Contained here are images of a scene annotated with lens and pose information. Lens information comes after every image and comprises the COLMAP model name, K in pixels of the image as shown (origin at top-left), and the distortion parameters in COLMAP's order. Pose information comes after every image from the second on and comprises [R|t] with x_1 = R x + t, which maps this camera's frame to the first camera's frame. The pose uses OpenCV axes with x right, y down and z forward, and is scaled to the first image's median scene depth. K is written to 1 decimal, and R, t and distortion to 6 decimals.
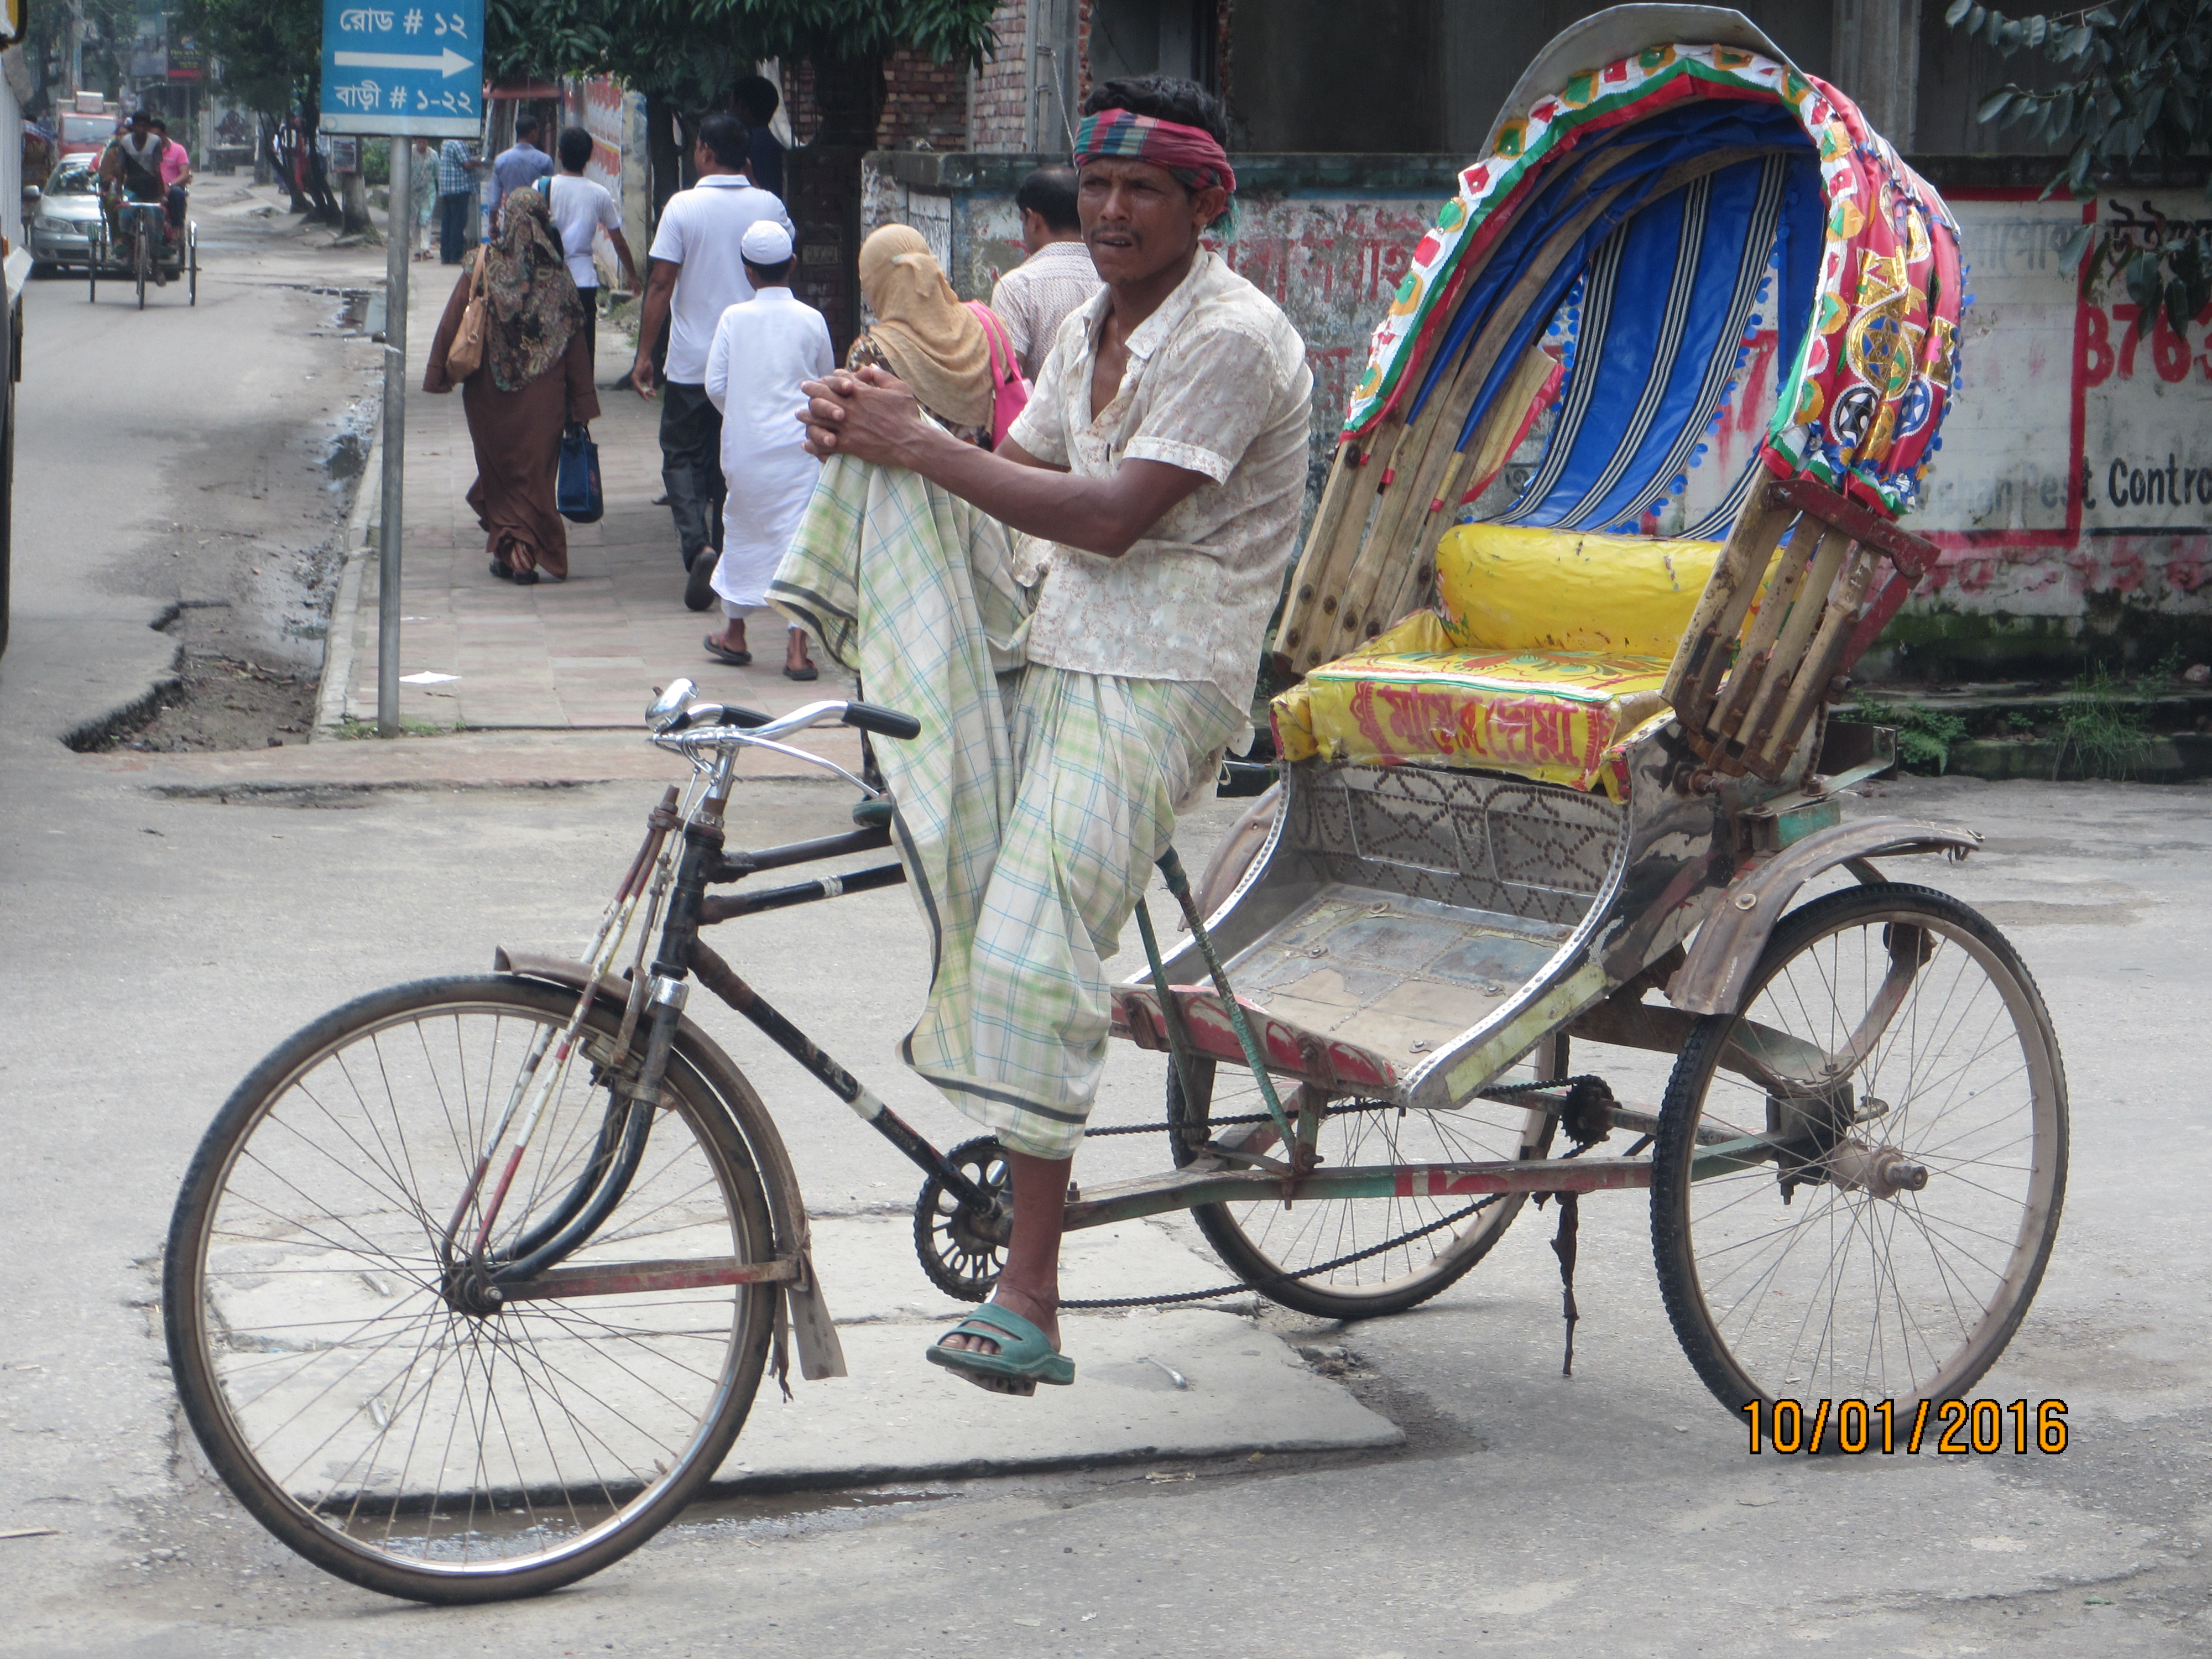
lens RADIAL K [[5158.5, 0, 1104.7], [0, 5158.5, 831.0], [0, 0, 1]] dist [0.345415, 0.000000]
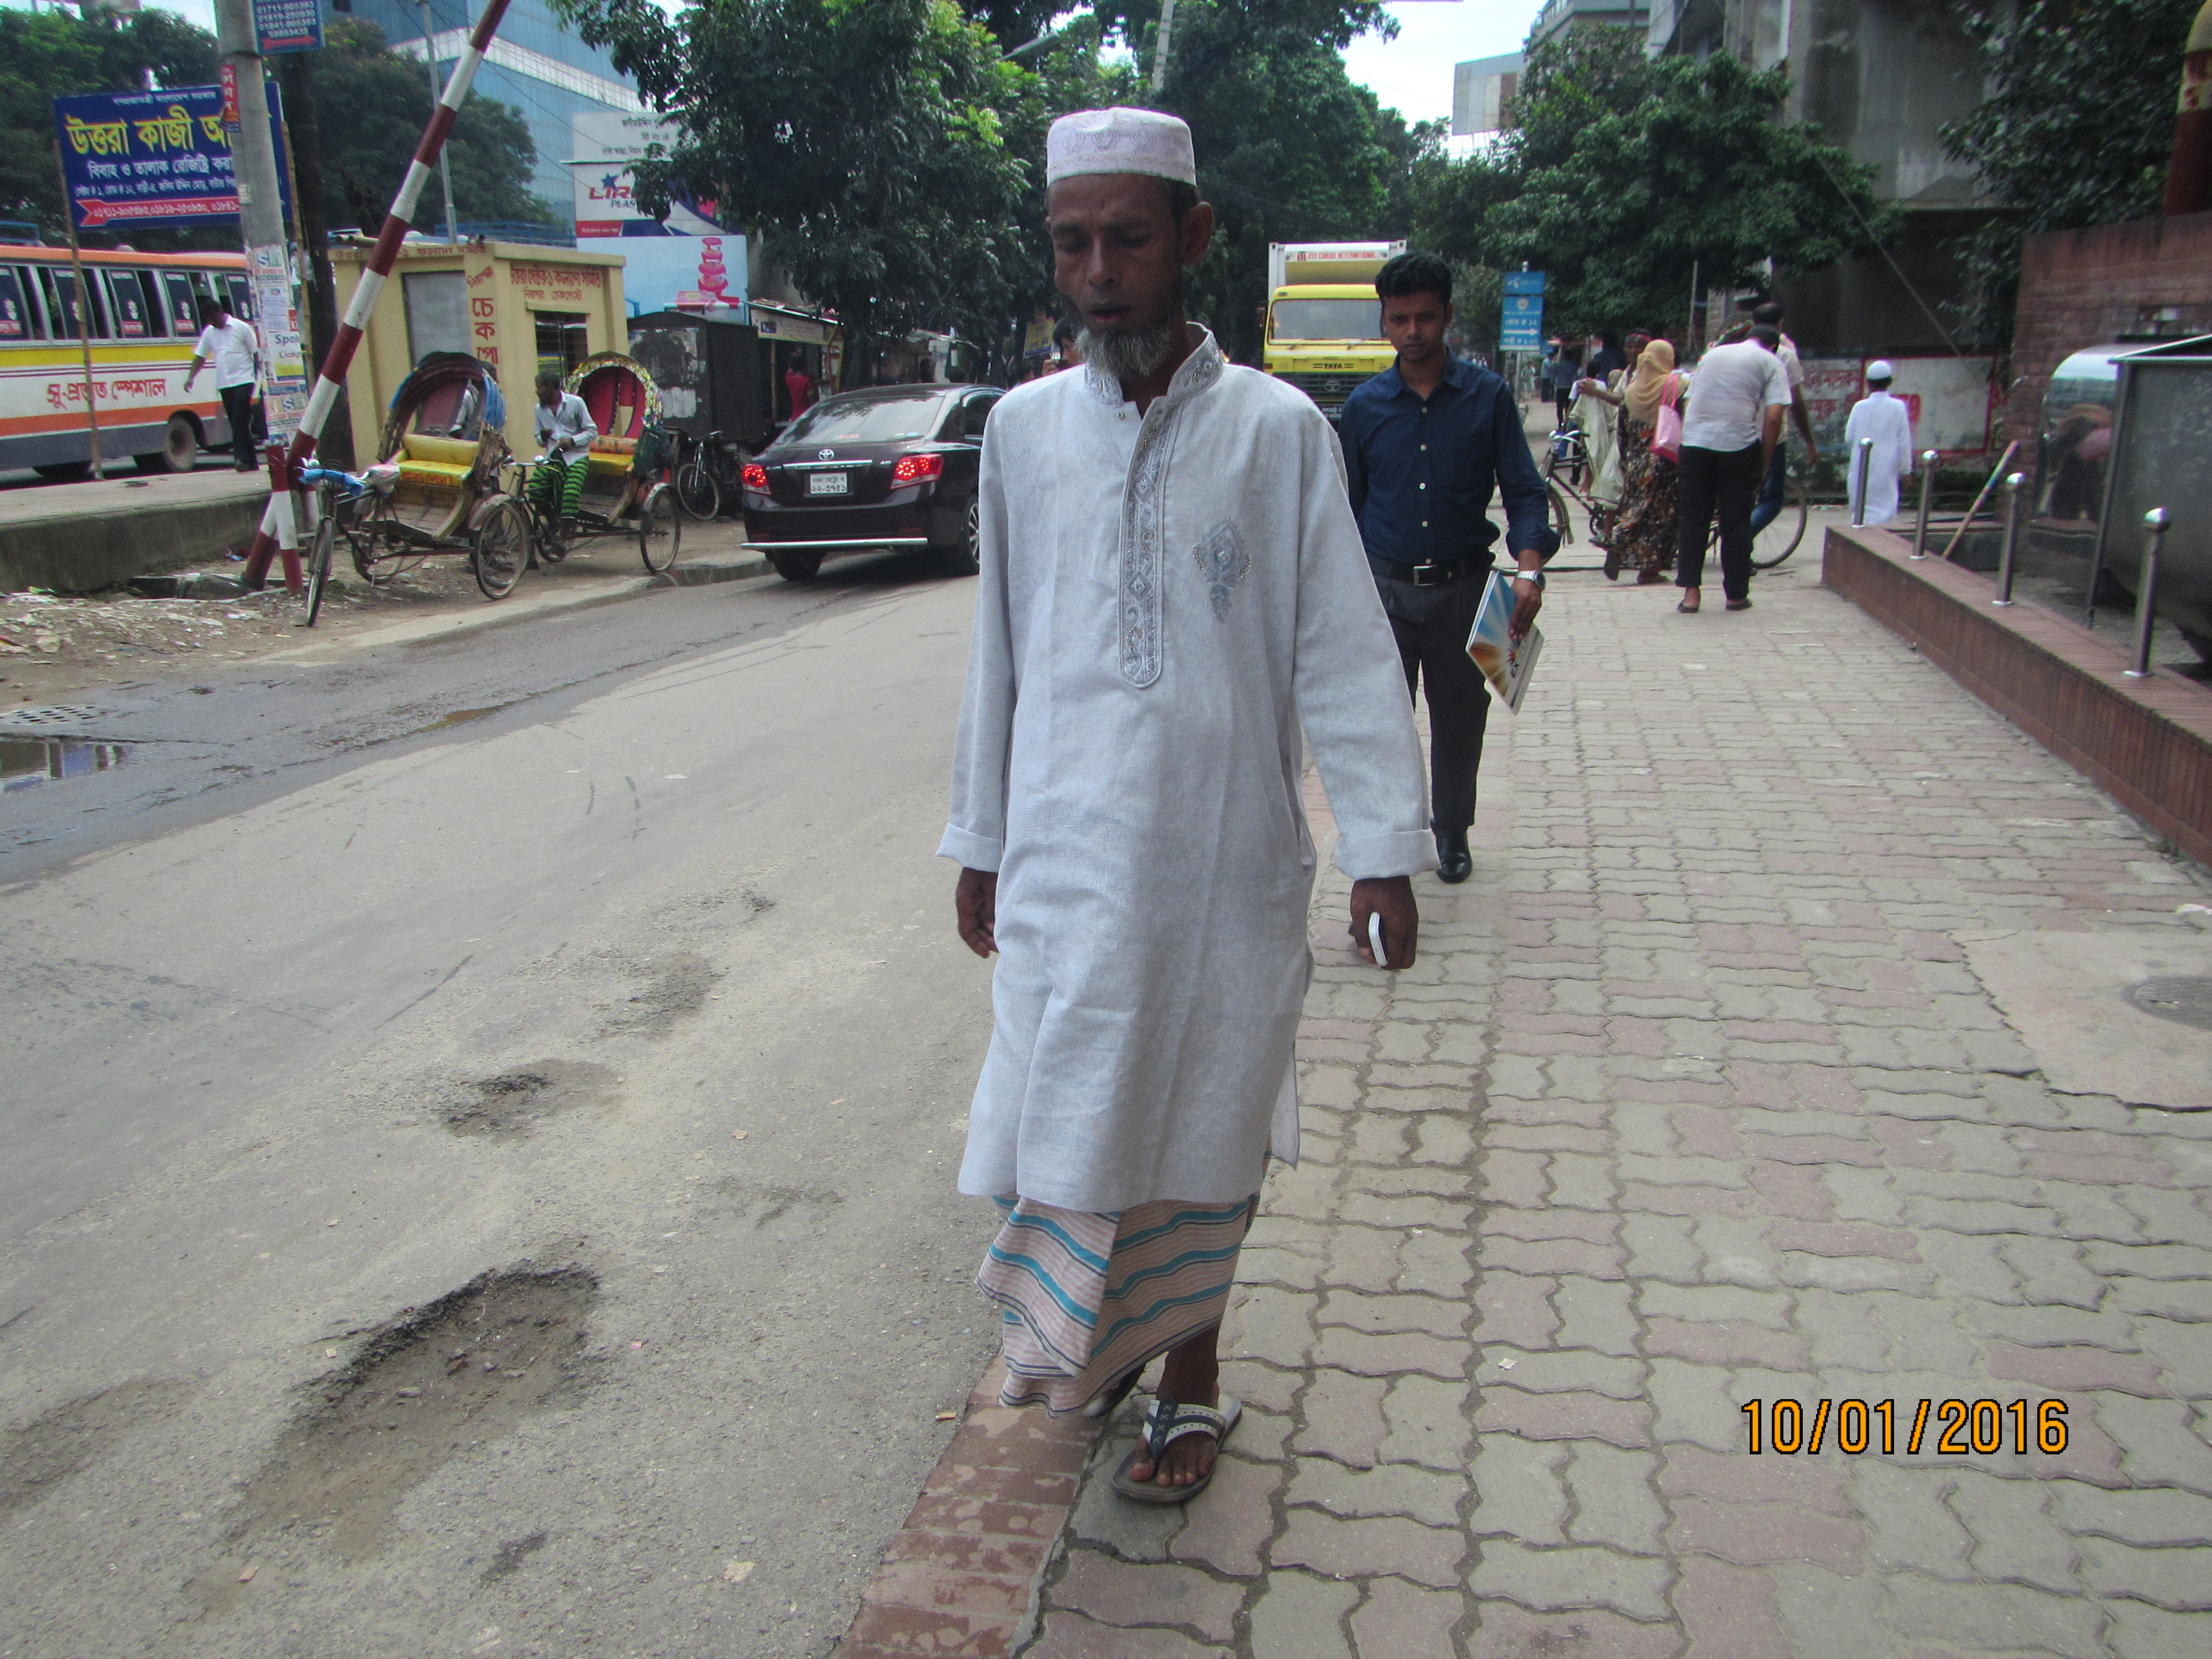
lens RADIAL K [[1800.6, 0, 1103.2], [0, 1800.6, 827.1], [0, 0, 1]] dist [0.002780, -0.000323]
pose [[0.936471, 0.060826, -0.345429, 0.068273], [-0.019126, 0.992238, 0.122872, 0.068251], [0.350222, -0.108459, 0.930366, -0.454049]]
